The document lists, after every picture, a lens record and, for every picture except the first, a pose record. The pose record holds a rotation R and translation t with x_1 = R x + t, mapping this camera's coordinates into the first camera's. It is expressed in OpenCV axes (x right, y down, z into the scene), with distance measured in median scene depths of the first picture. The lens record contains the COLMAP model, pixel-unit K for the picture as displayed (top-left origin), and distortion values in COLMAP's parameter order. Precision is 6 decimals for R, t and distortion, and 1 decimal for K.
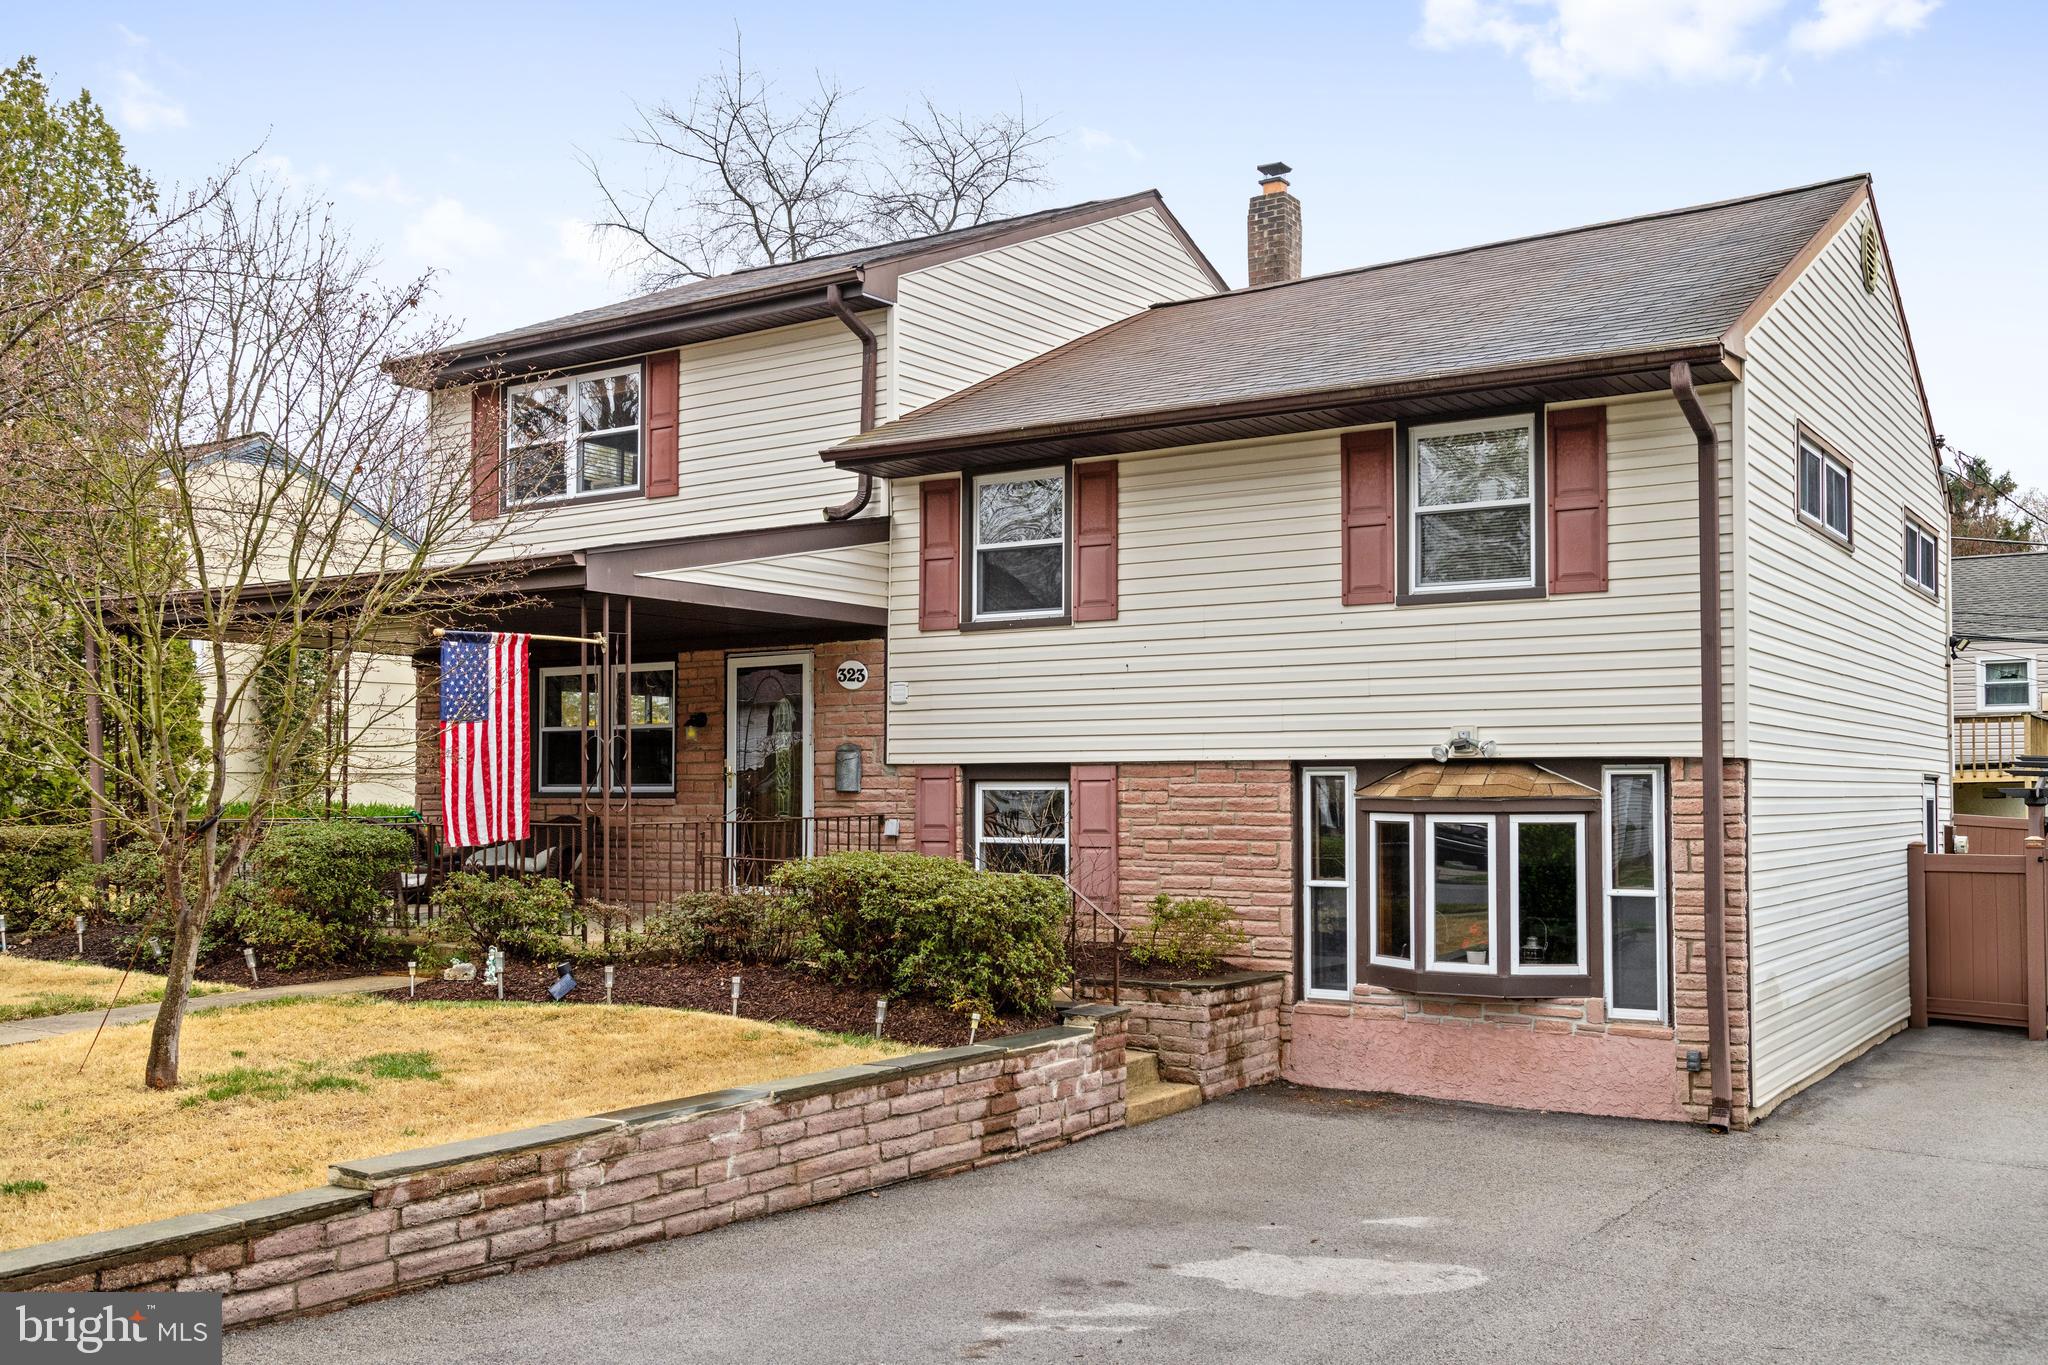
lens RADIAL K [[1819.9, 0, 1019.4], [0, 1819.9, 717.7], [0, 0, 1]] dist [0.003039, 0.000955]
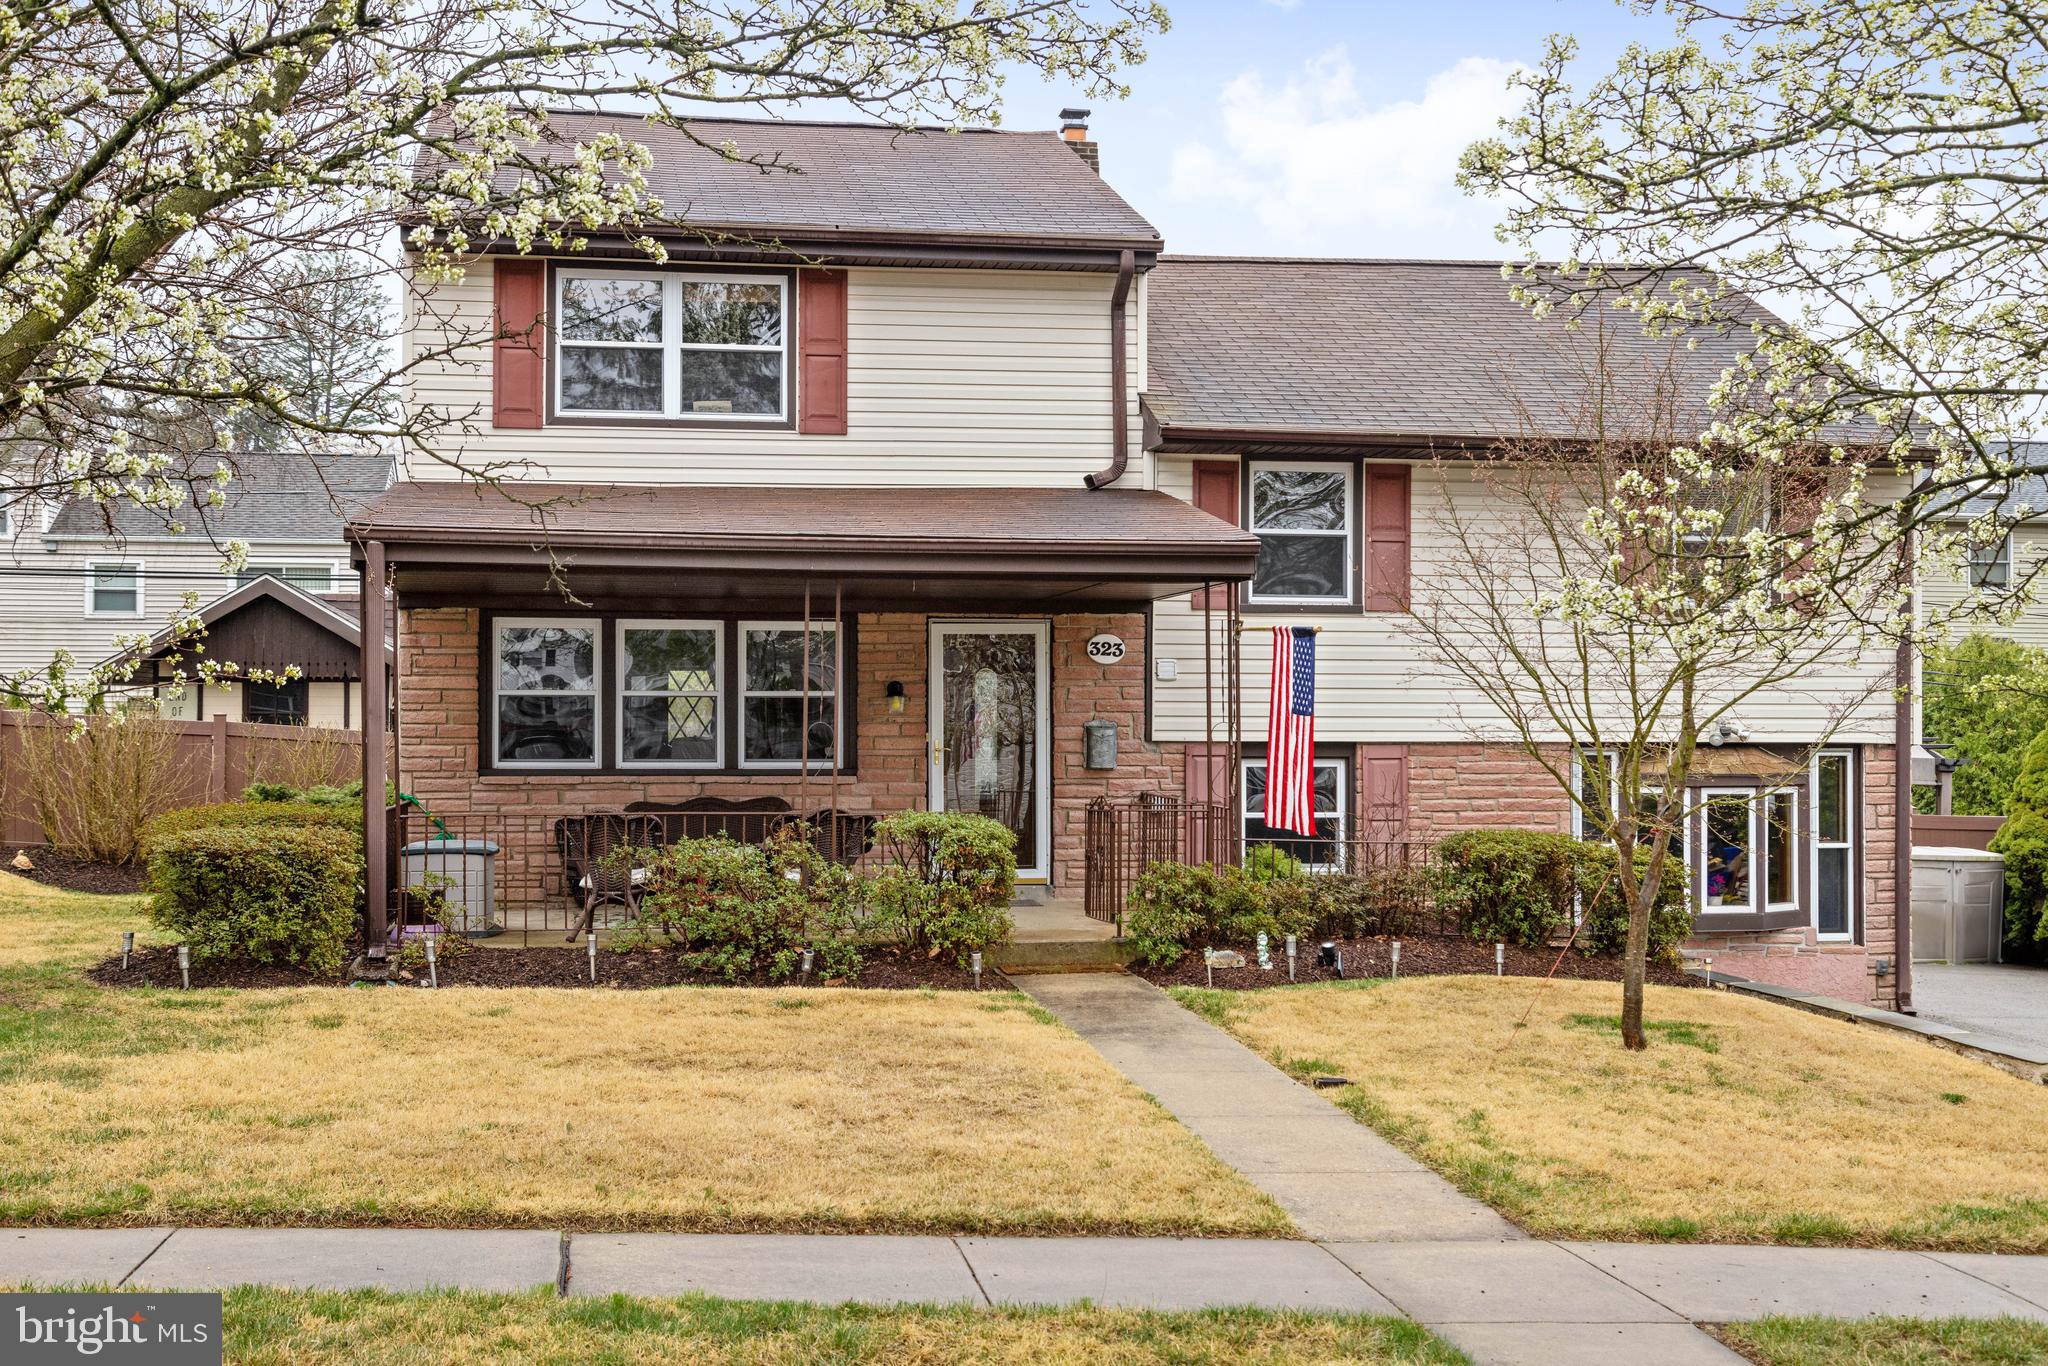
lens RADIAL K [[2601.5, 0, 1024.0], [0, 2601.5, 683.0], [0, 0, 1]] dist [-0.002712, 0.062318]
pose [[0.740591, 0.017367, 0.671731, -1.076372], [-0.029731, 0.999534, 0.006937, -0.013767], [-0.671298, -0.025109, 0.740763, -0.002005]]
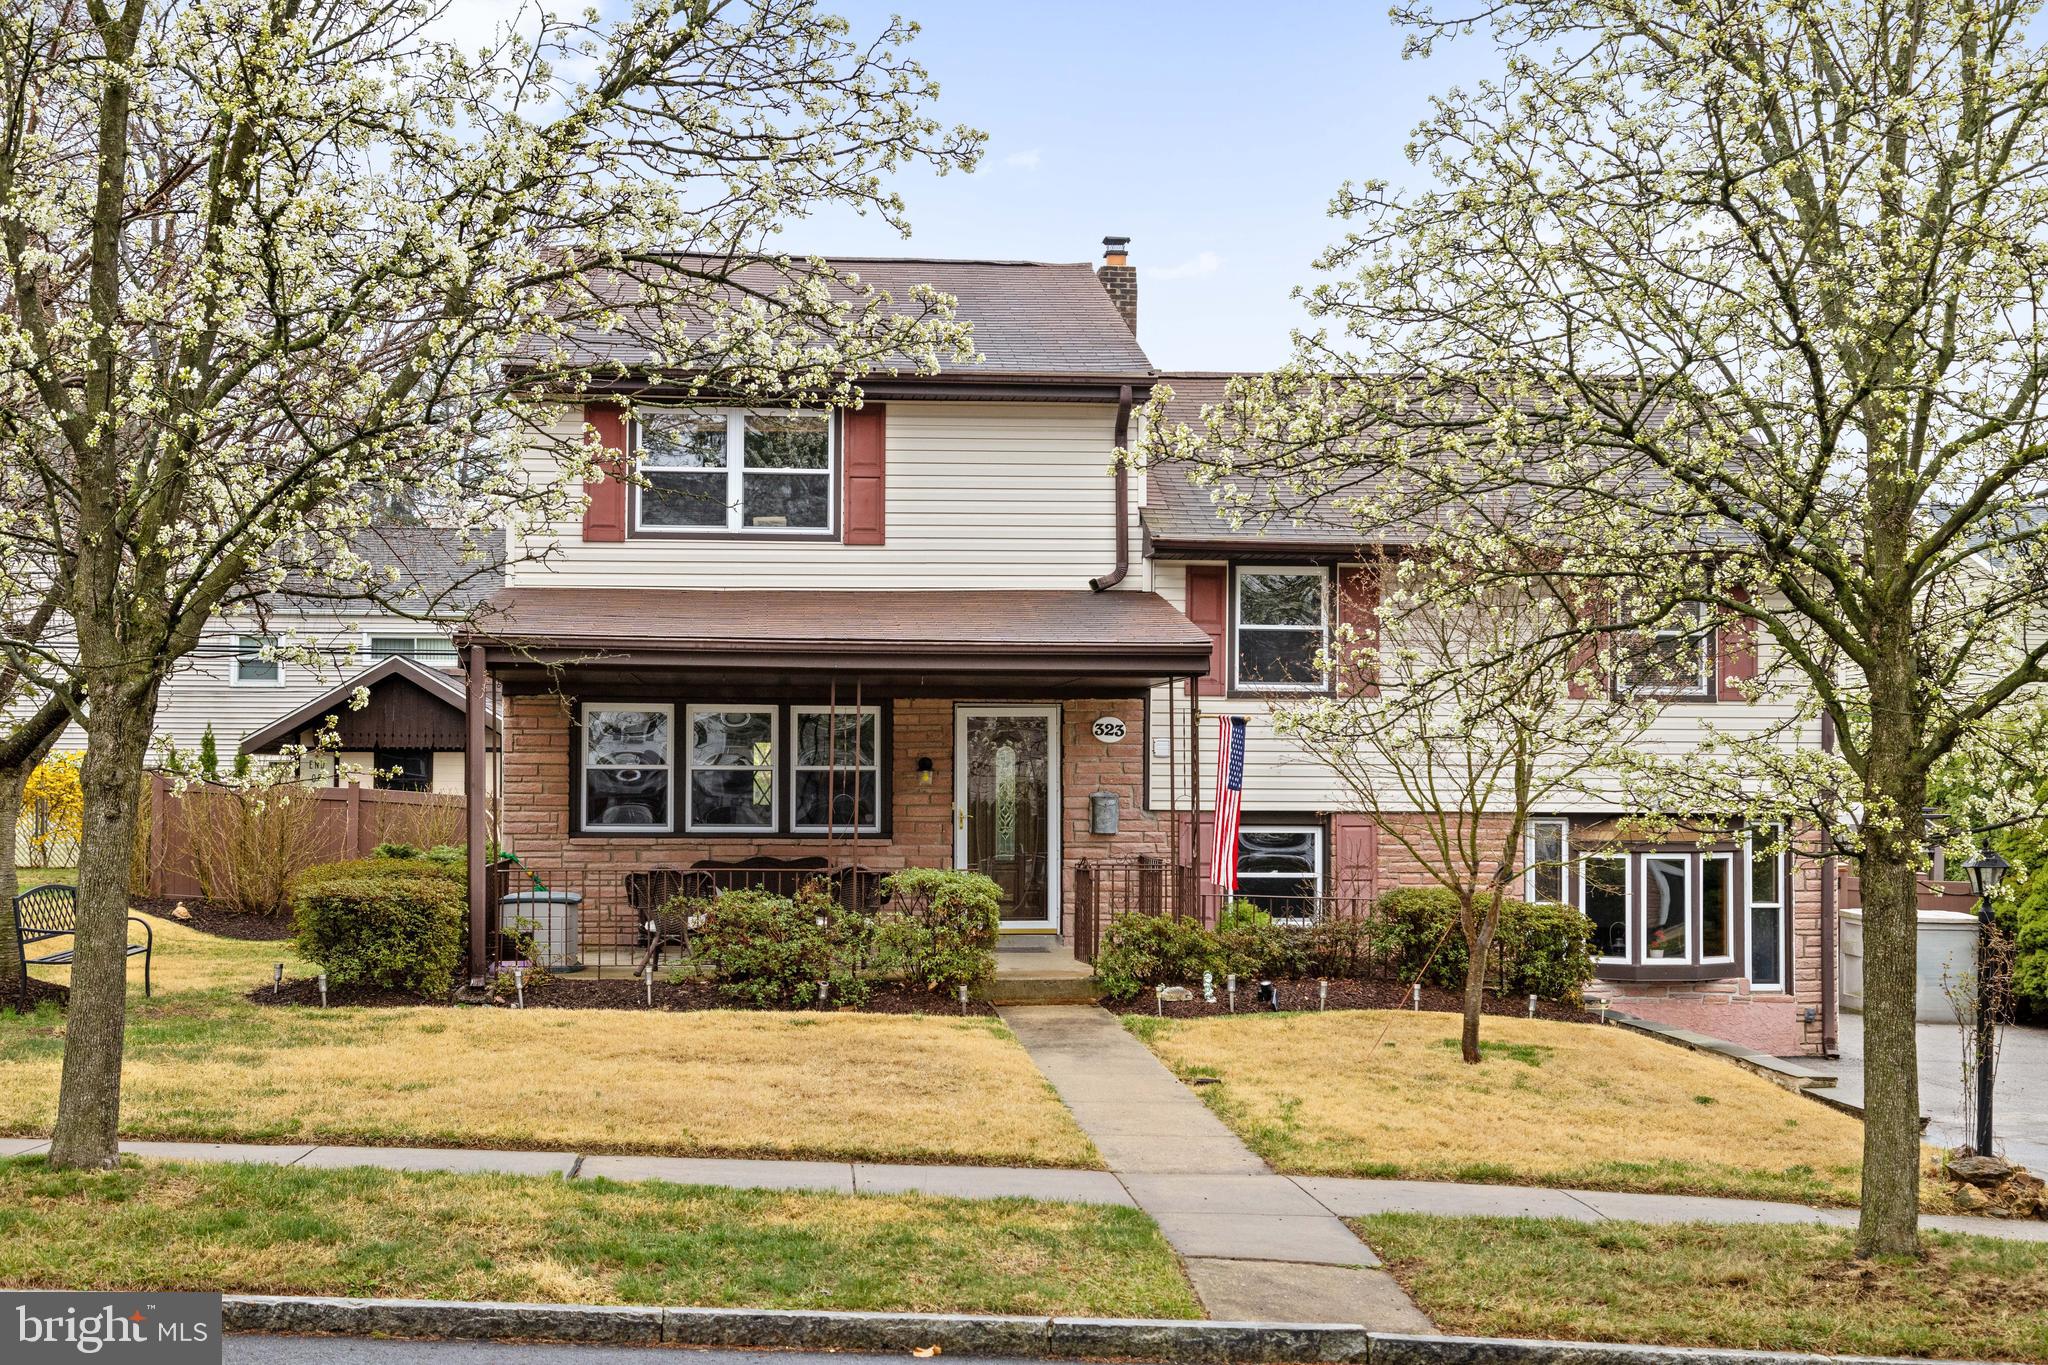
lens RADIAL K [[2838.2, 0, 1024.0], [0, 2838.2, 682.5], [0, 0, 1]] dist [0.017011, -0.017746]
pose [[0.785215, 0.031011, 0.618447, -1.235341], [-0.031133, 0.999459, -0.010588, -0.032930], [-0.618440, -0.010940, 0.785755, -0.346836]]
